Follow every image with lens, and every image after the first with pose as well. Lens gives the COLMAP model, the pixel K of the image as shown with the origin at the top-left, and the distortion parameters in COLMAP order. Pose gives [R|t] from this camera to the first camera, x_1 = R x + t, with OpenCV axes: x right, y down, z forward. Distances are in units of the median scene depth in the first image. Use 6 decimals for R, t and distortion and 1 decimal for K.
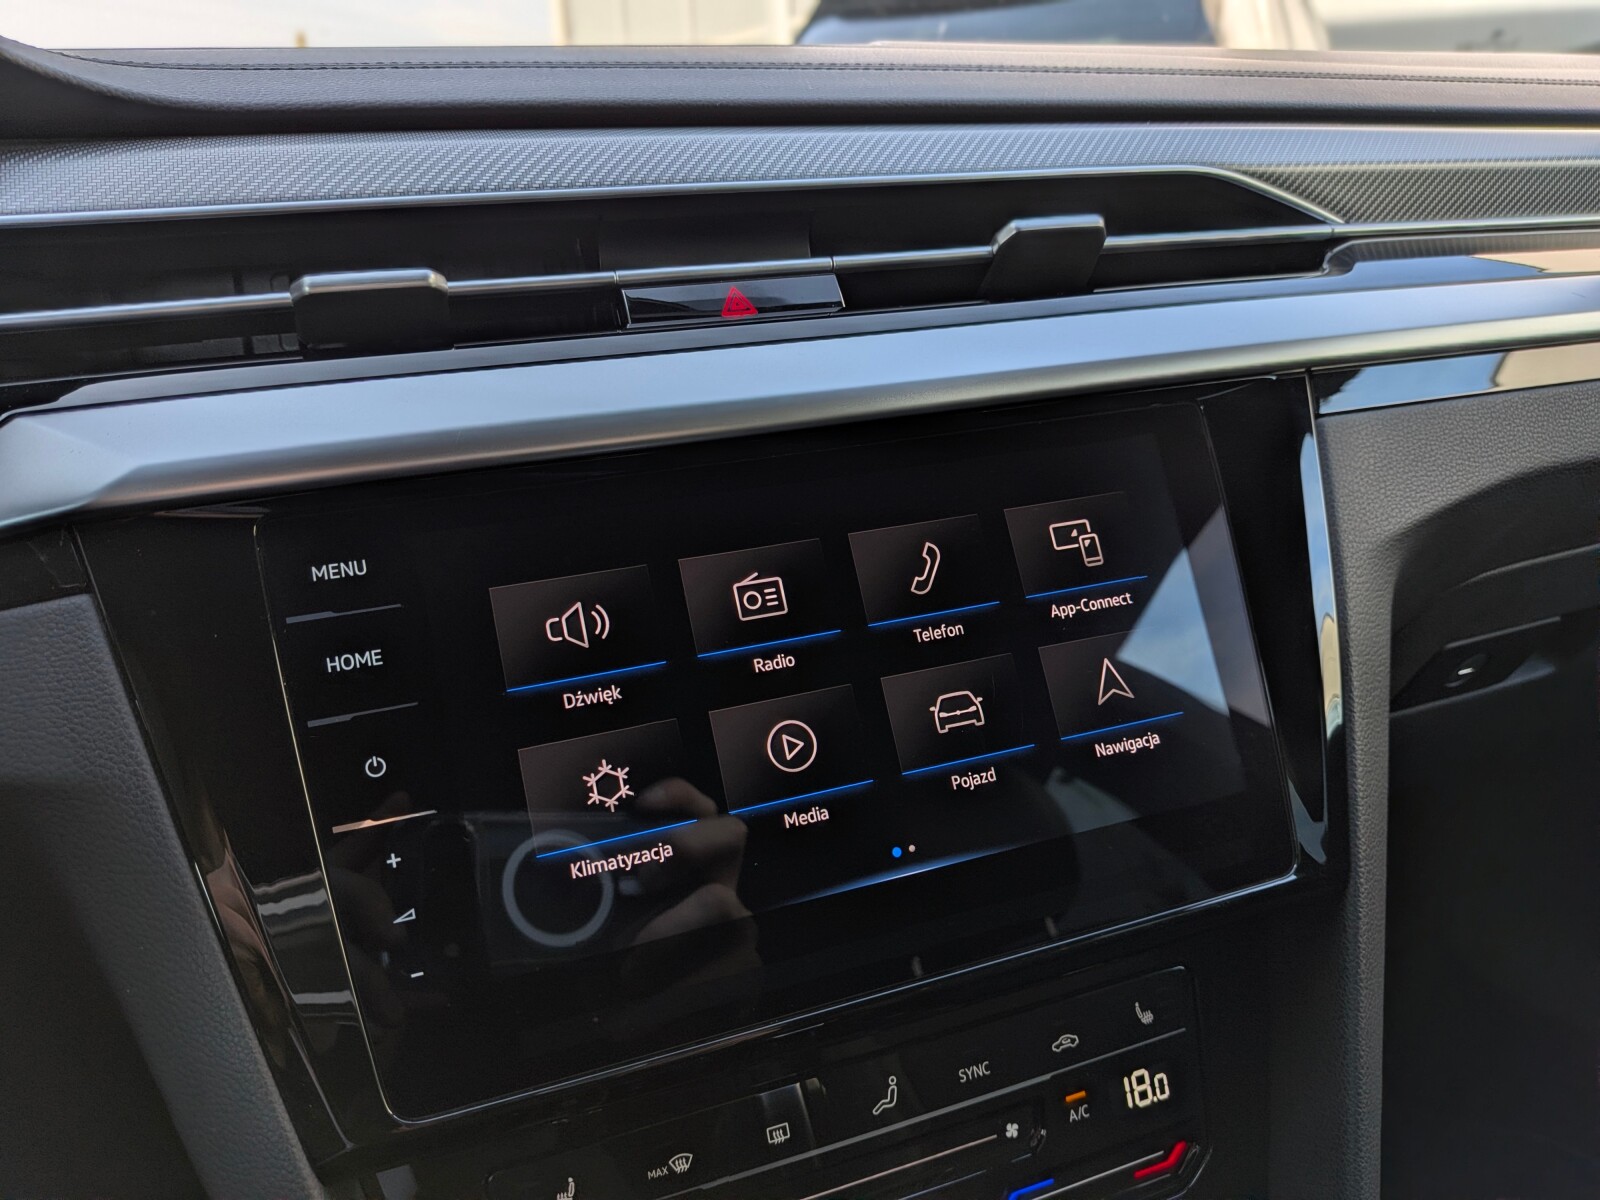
lens RADIAL K [[1162.3, 0, 792.1], [0, 1162.3, 596.0], [0, 0, 1]] dist [0.046391, -0.091856]
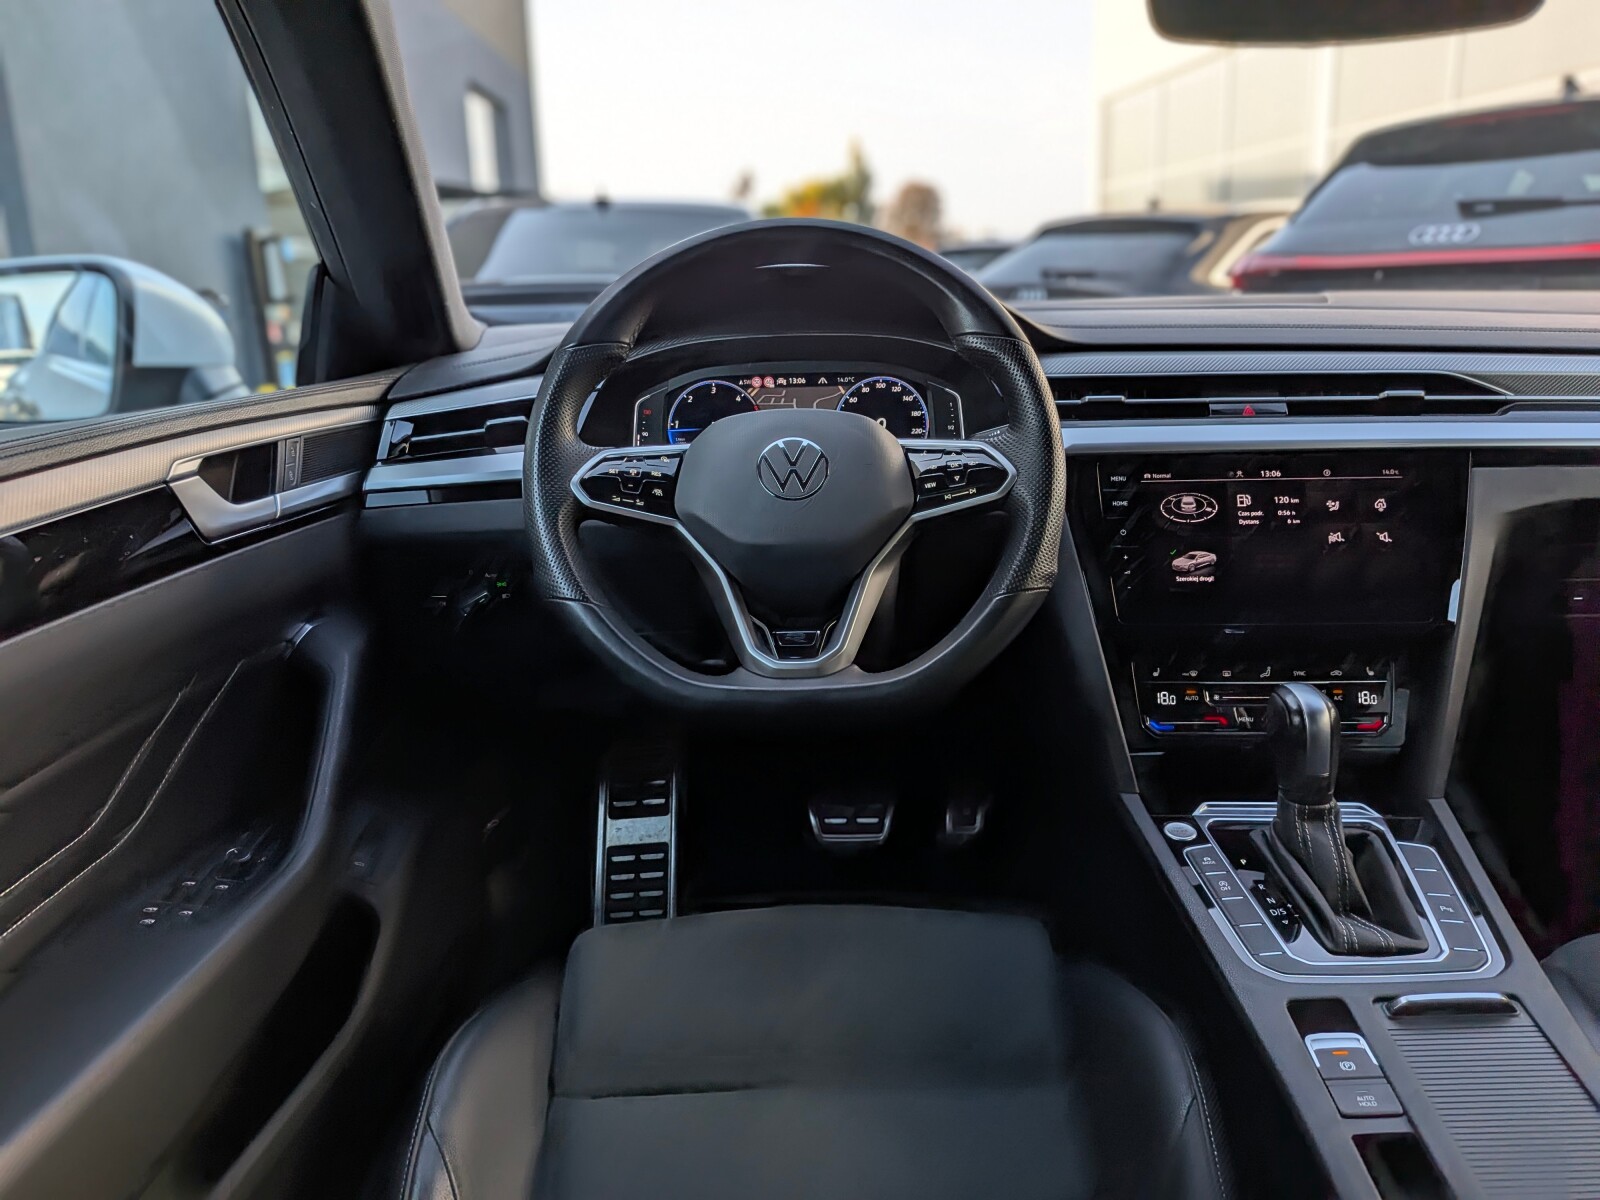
lens RADIAL K [[1162.3, 0, 795.3], [0, 1162.3, 589.0], [0, 0, 1]] dist [0.046391, -0.091856]
pose [[0.918015, 0.124186, -0.376599, 0.071116], [-0.151701, 0.987439, -0.044180, 0.507929], [0.366382, 0.097688, 0.925322, -2.153859]]
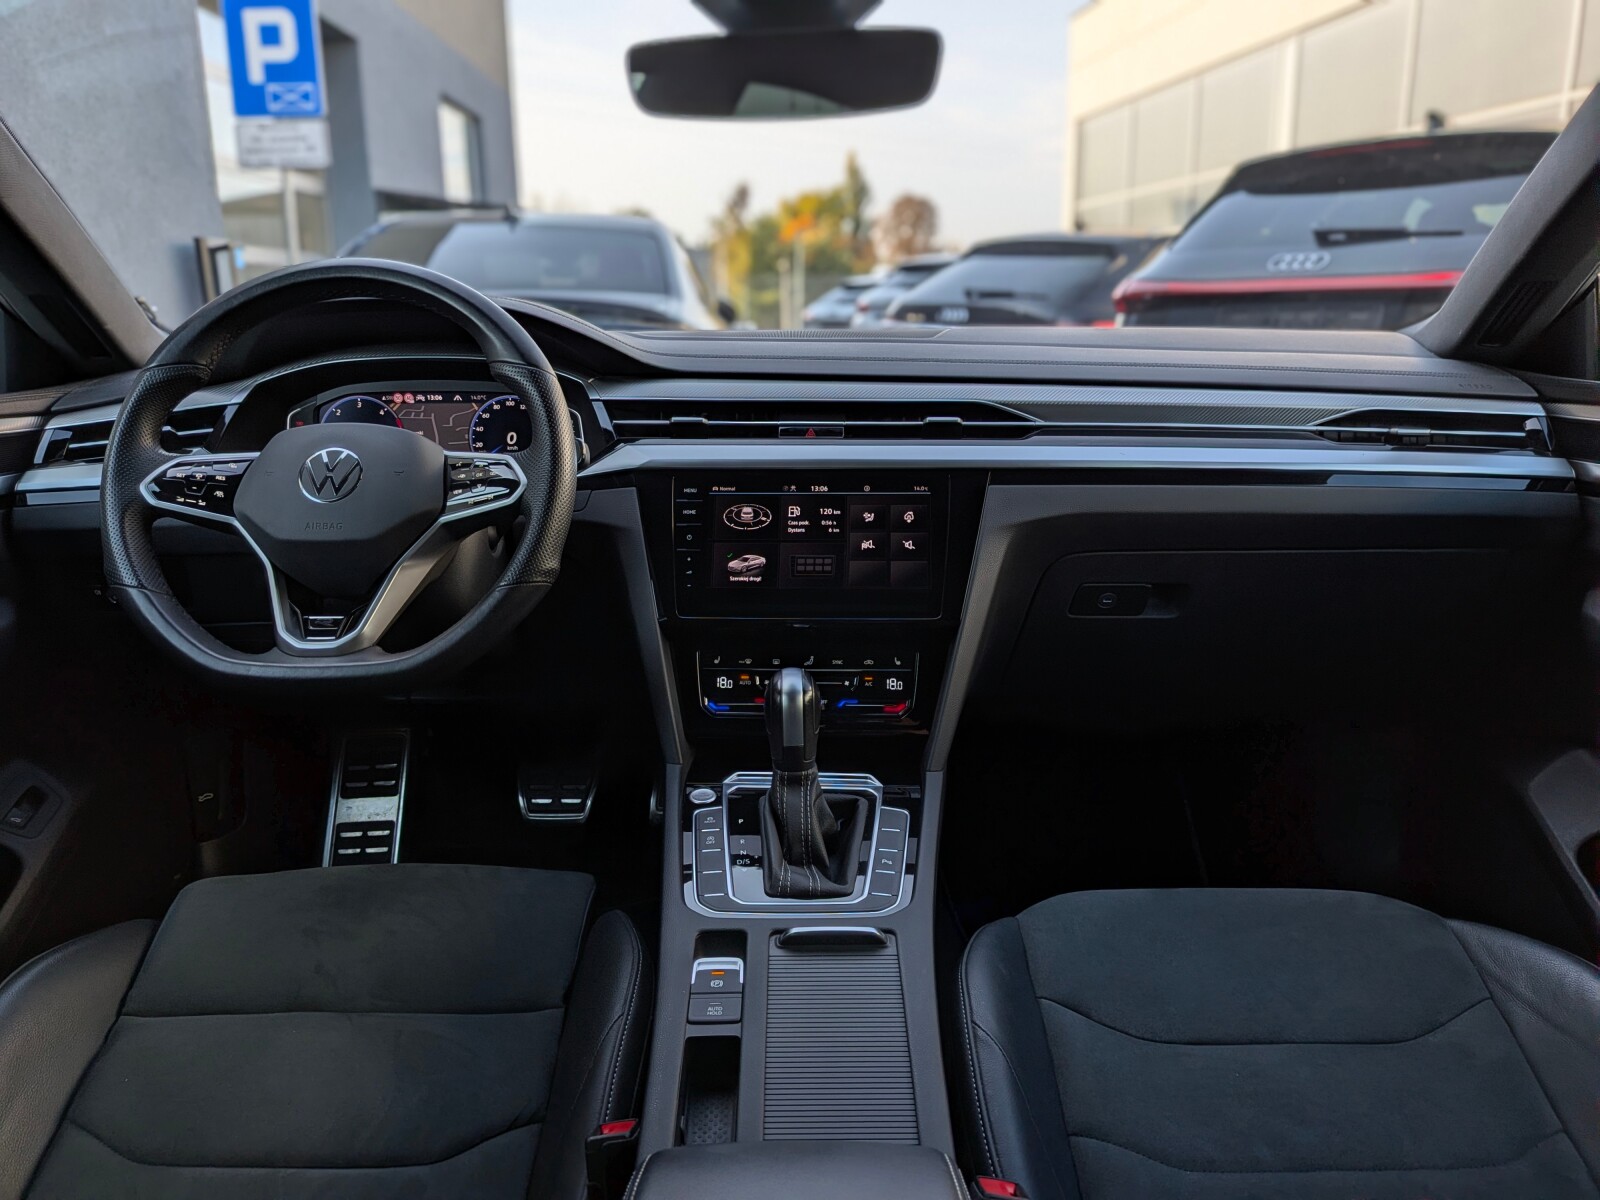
lens RADIAL K [[1162.3, 0, 806.6], [0, 1162.3, 595.8], [0, 0, 1]] dist [0.046391, -0.091856]
pose [[0.919988, 0.135521, -0.367771, 1.247752], [-0.164999, 0.985037, -0.049769, 0.390171], [0.355524, 0.106468, 0.928584, -2.107619]]
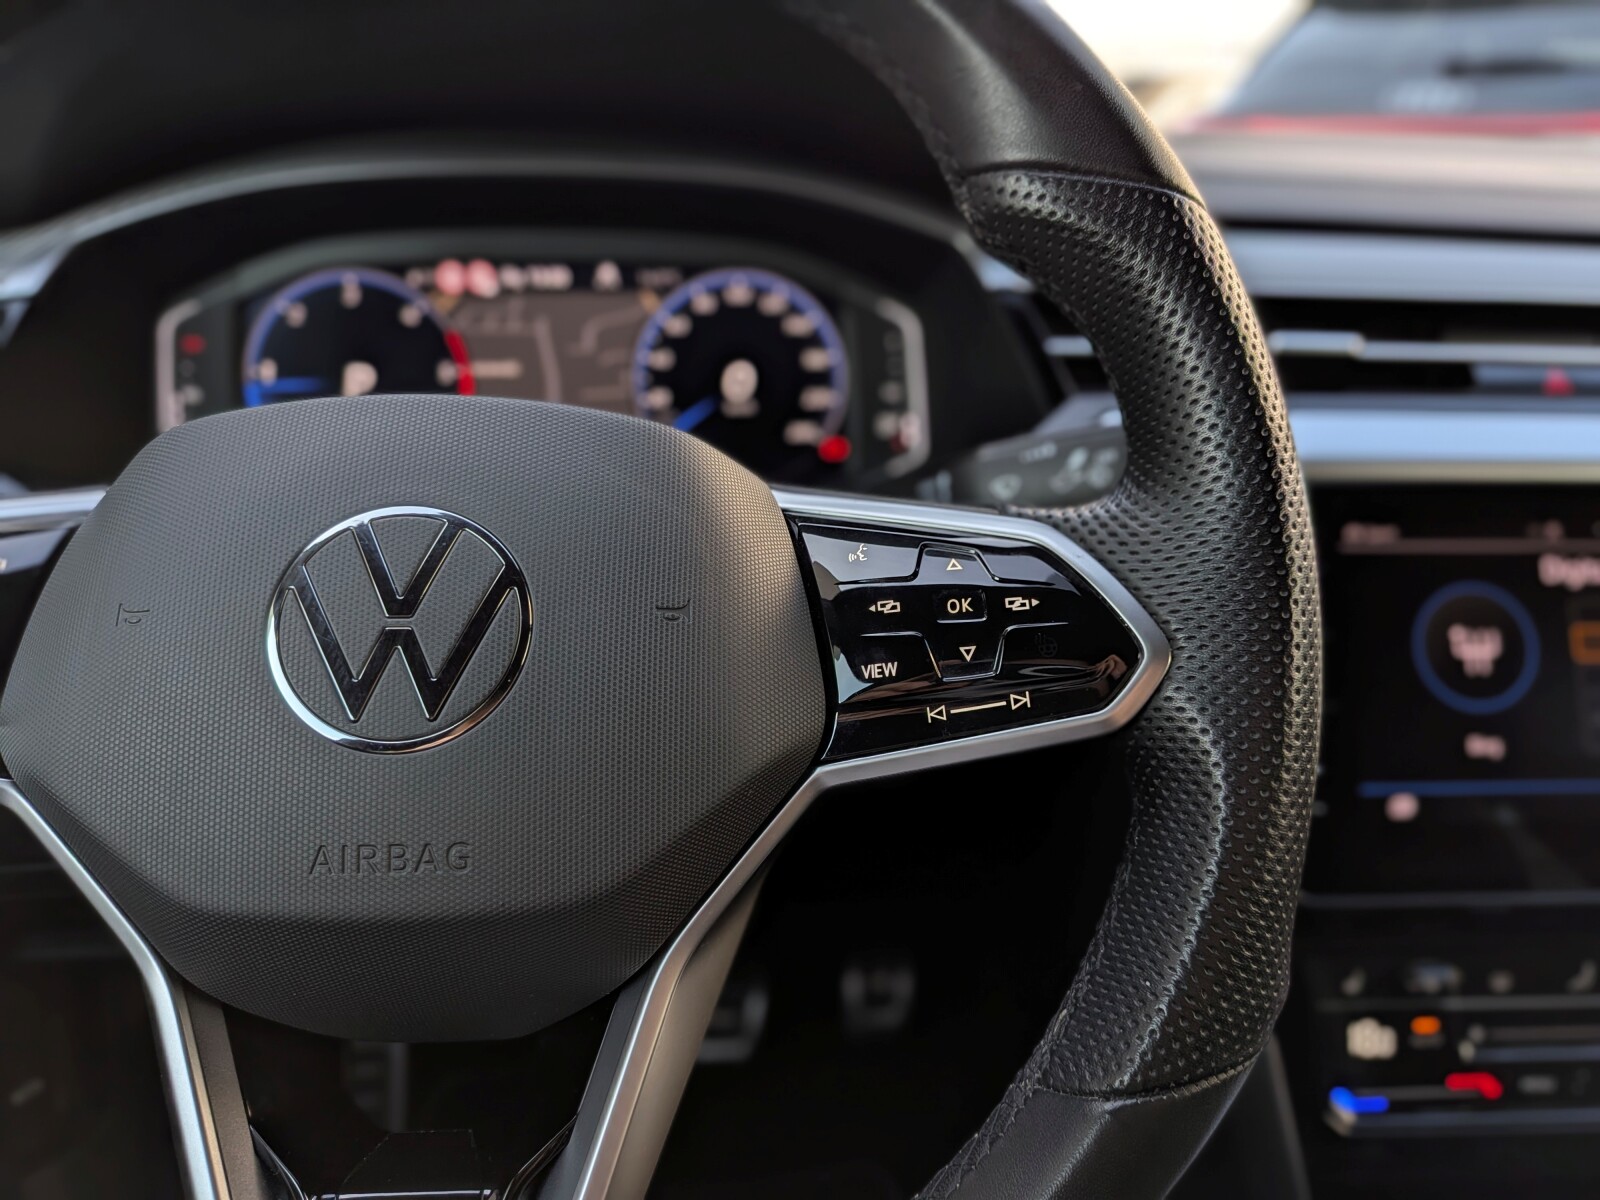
lens RADIAL K [[1162.3, 0, 784.2], [0, 1162.3, 590.0], [0, 0, 1]] dist [0.046391, -0.091856]
pose [[0.947367, 0.167133, -0.273063, -0.479257], [-0.160487, 0.985934, 0.046663, 0.063083], [0.277021, -0.000384, 0.960864, -0.533171]]
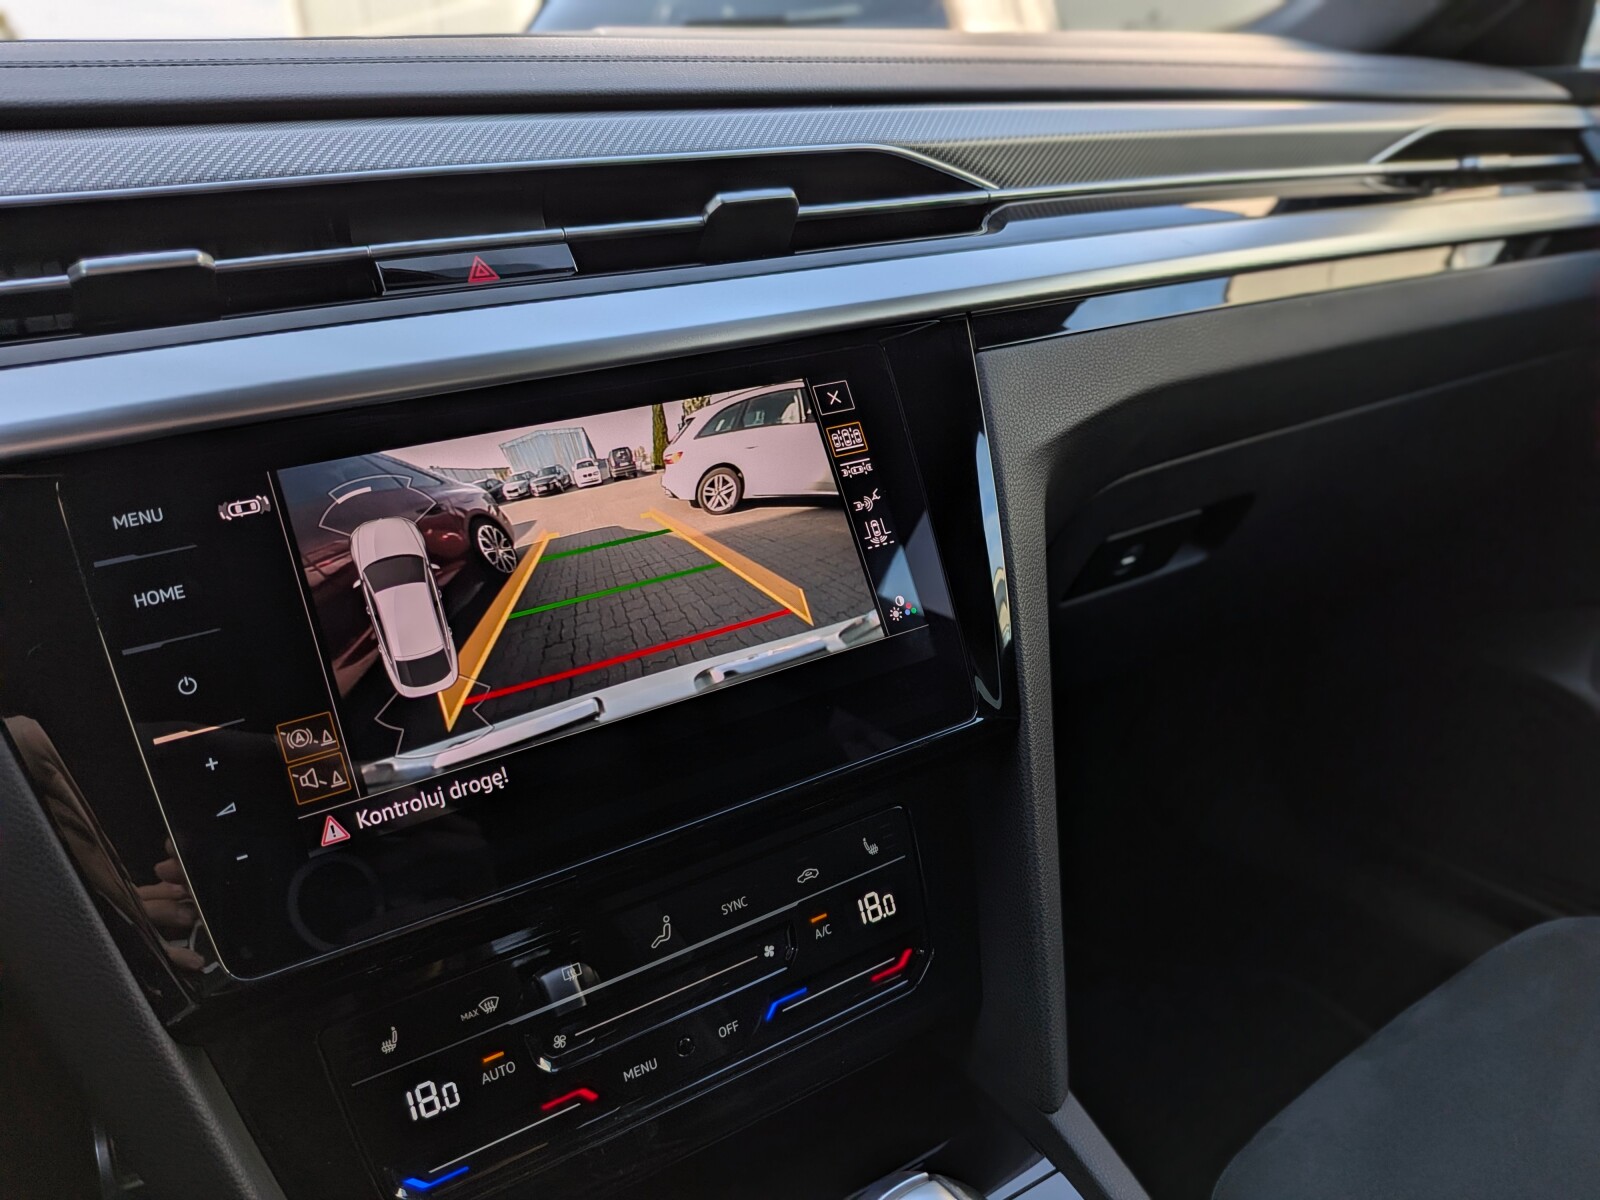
lens RADIAL K [[1162.3, 0, 776.4], [0, 1162.3, 593.4], [0, 0, 1]] dist [0.046391, -0.091856]
pose [[0.983970, -0.076009, 0.161327, 0.028342], [0.071975, 0.996934, 0.030708, 0.049904], [-0.163167, -0.018604, 0.986423, -0.184768]]
